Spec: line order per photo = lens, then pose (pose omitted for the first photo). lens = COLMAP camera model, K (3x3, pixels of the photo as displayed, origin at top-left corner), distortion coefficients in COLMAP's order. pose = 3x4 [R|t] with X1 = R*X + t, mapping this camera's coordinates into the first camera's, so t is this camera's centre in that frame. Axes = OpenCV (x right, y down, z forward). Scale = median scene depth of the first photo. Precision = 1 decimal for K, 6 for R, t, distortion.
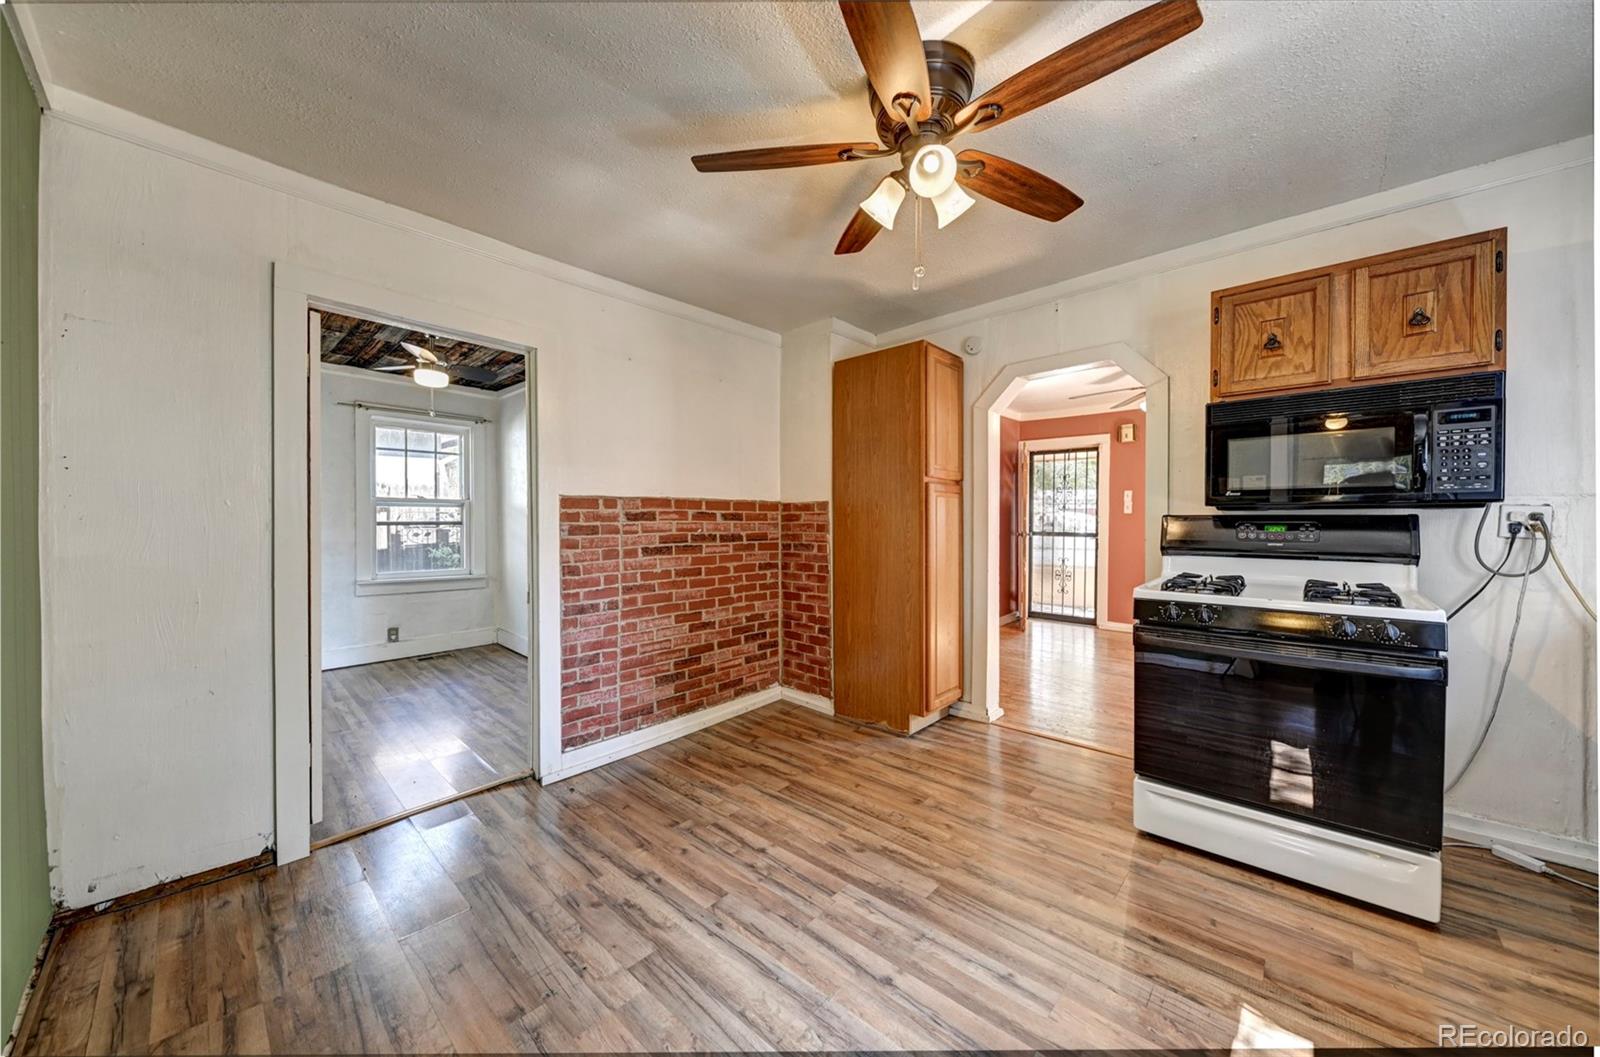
lens RADIAL K [[554.5, 0, 800.0], [0, 554.5, 528.5], [0, 0, 1]] dist [-0.000379, -0.000081]
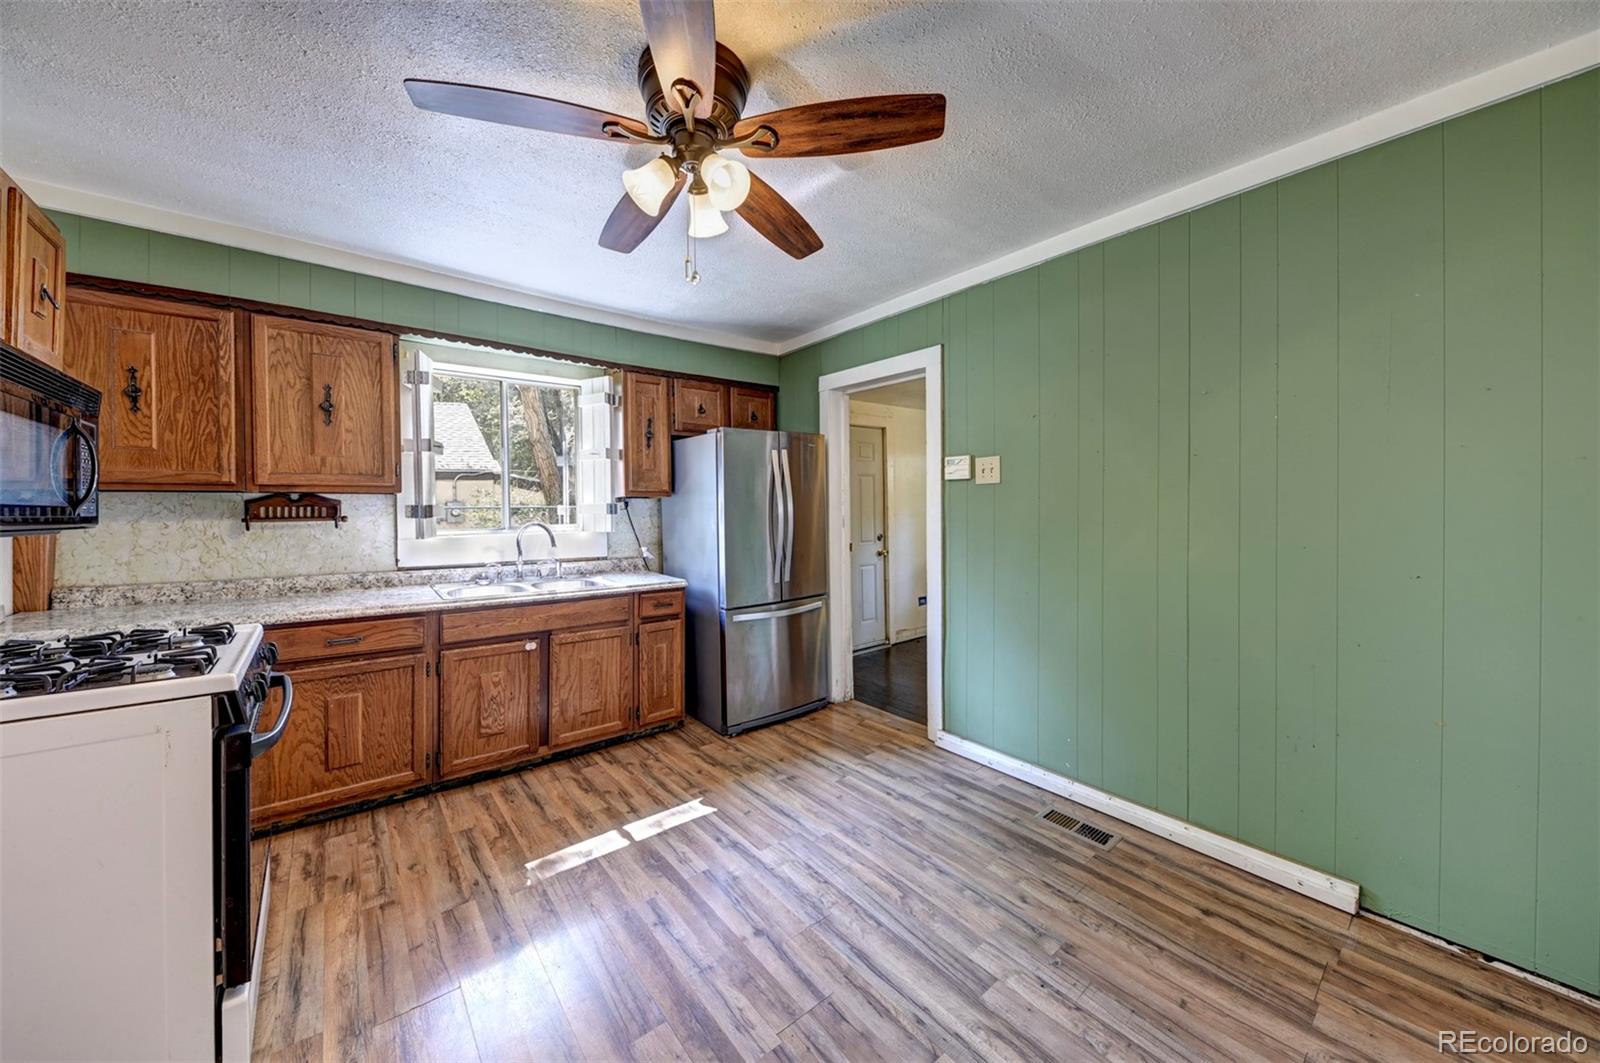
lens RADIAL K [[570.6, 0, 799.8], [0, 570.6, 510.2], [0, 0, 1]] dist [-0.000218, -0.004879]
pose [[-0.991171, 0.004232, 0.132520, -0.072512], [0.006492, 0.999841, 0.016624, -0.078263], [-0.132429, 0.017337, -0.991041, 1.666290]]
